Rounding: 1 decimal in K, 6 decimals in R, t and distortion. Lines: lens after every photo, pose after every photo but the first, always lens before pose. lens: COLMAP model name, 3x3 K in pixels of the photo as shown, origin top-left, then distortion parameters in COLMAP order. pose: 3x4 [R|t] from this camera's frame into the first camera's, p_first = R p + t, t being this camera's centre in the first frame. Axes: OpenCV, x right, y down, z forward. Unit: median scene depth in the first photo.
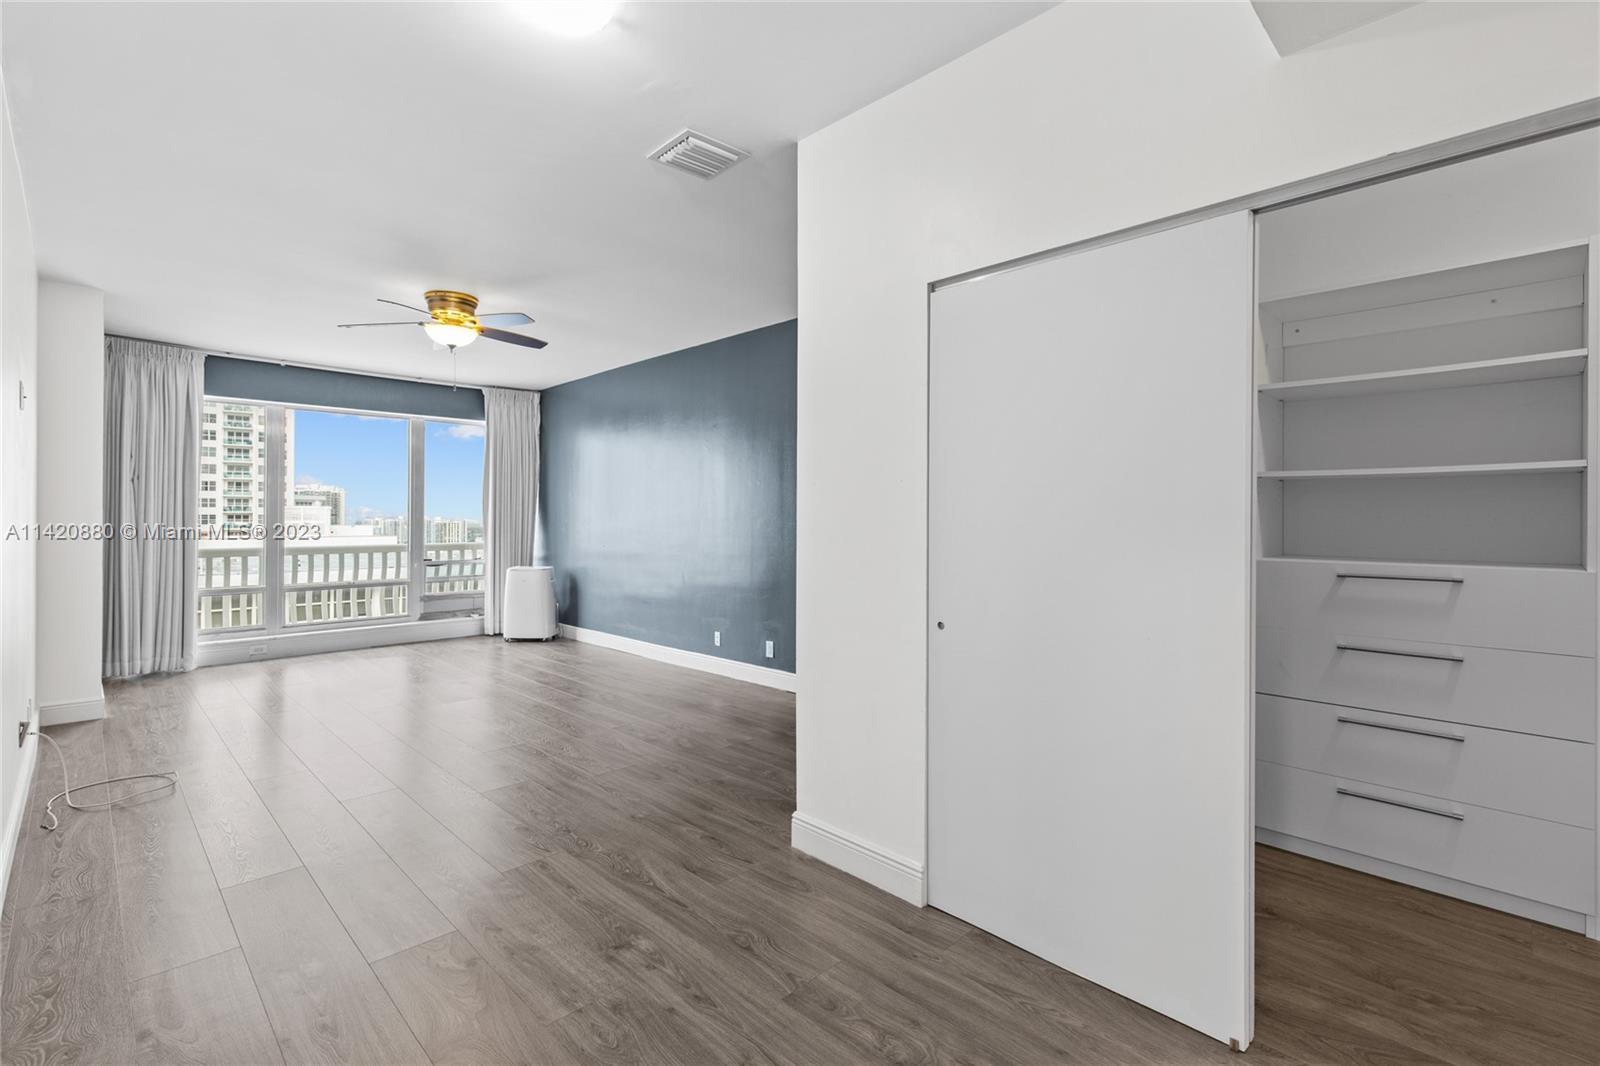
lens RADIAL K [[719.3, 0, 790.5], [0, 719.3, 511.0], [0, 0, 1]] dist [0.009736, -0.001744]
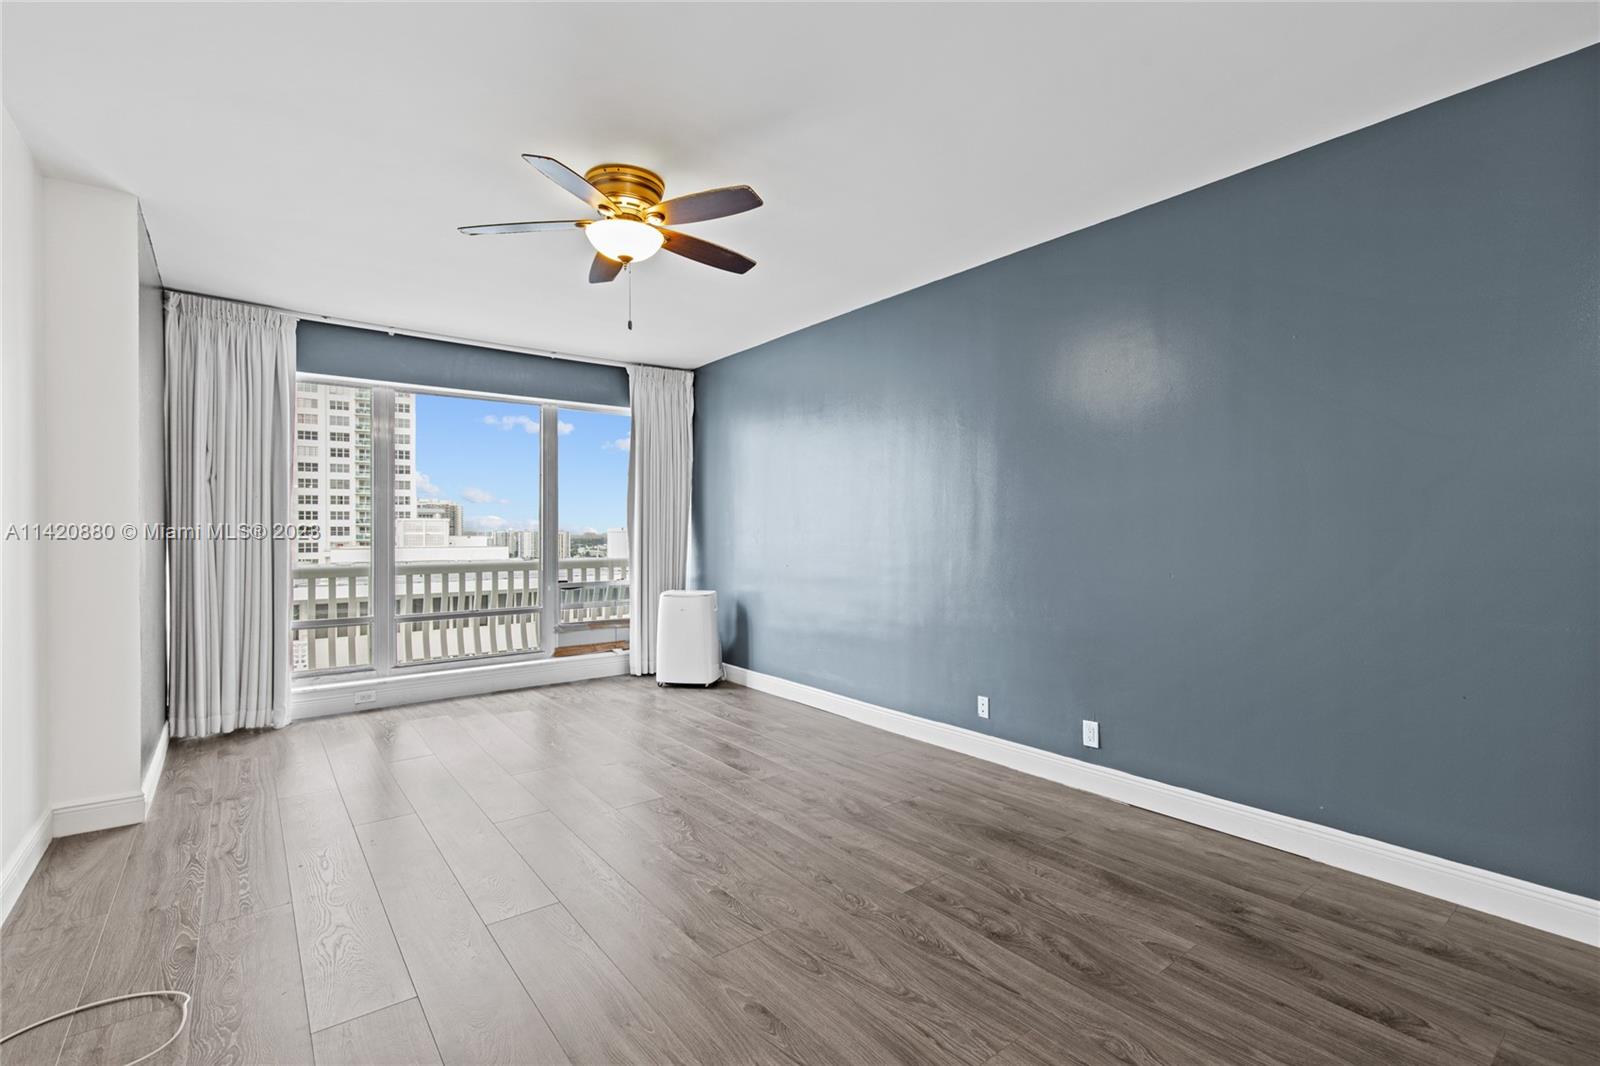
lens RADIAL K [[719.3, 0, 791.8], [0, 719.3, 529.4], [0, 0, 1]] dist [0.009736, -0.001744]
pose [[0.992411, -0.001532, -0.122953, -0.179812], [0.002816, 0.999943, 0.010274, 0.002683], [0.122930, -0.010542, 0.992359, 0.280968]]
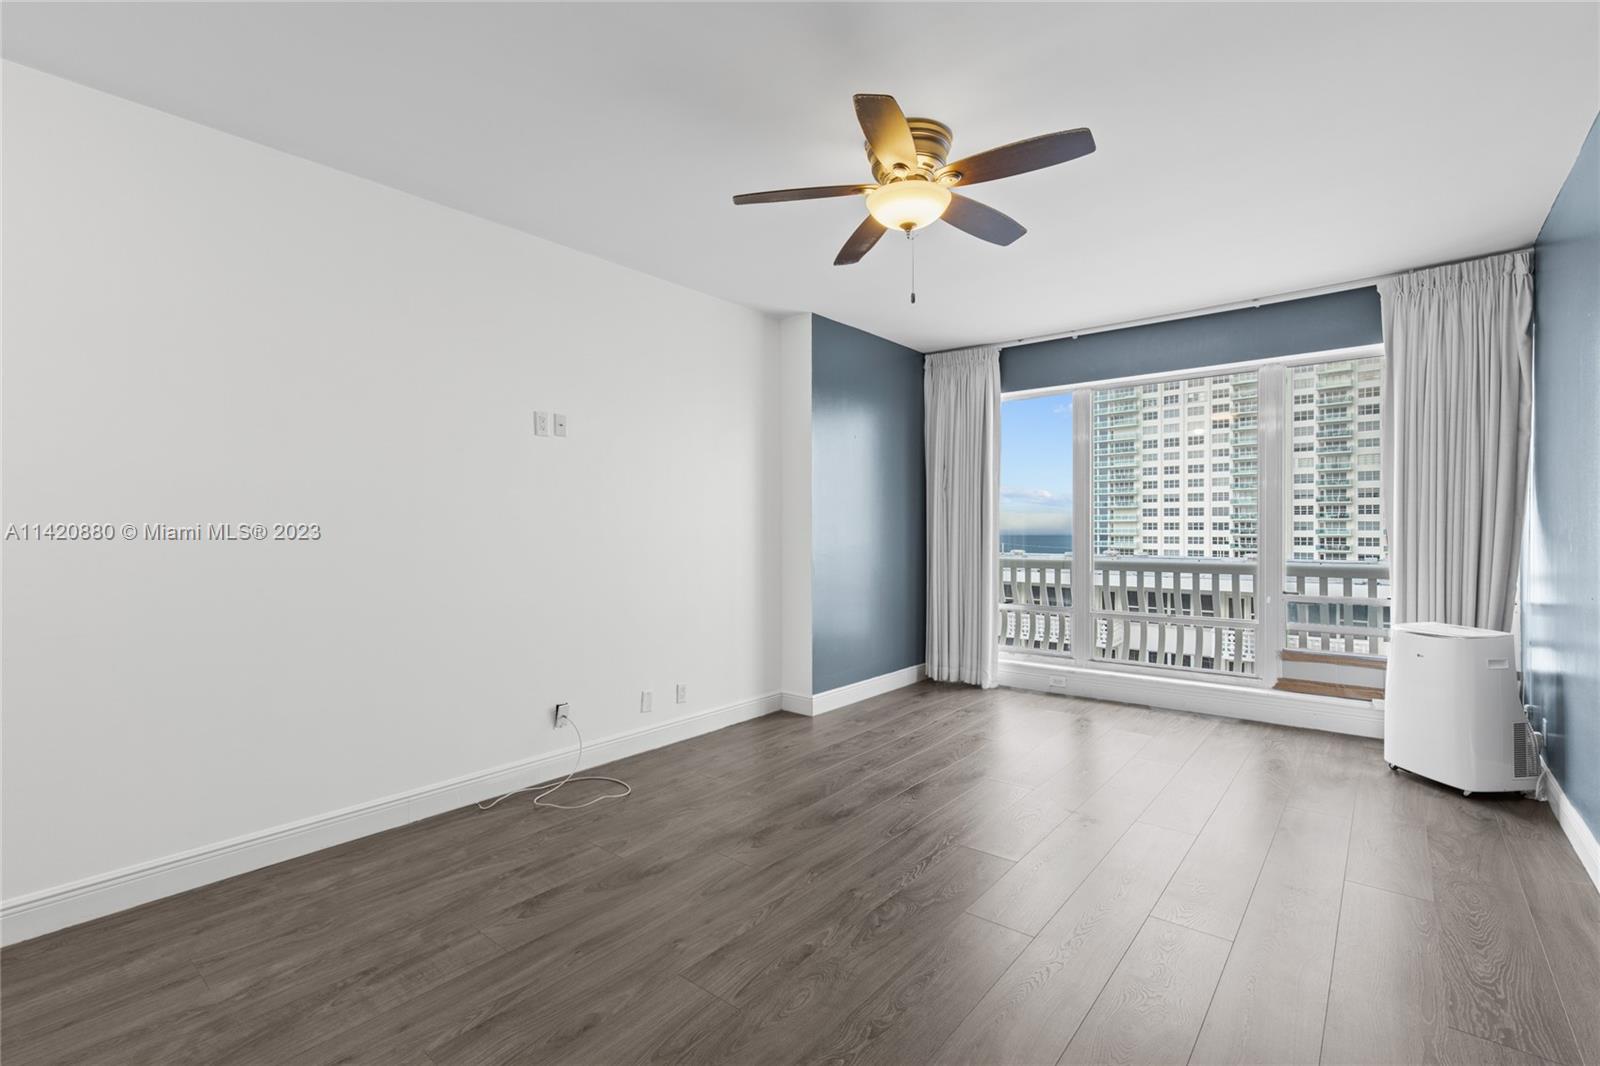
lens RADIAL K [[719.3, 0, 830.6], [0, 719.3, 535.0], [0, 0, 1]] dist [0.009736, -0.001744]
pose [[0.137836, 0.009542, -0.990409, 0.062952], [0.015938, 0.999803, 0.011850, 0.005418], [0.990327, -0.017418, 0.137657, 0.625184]]
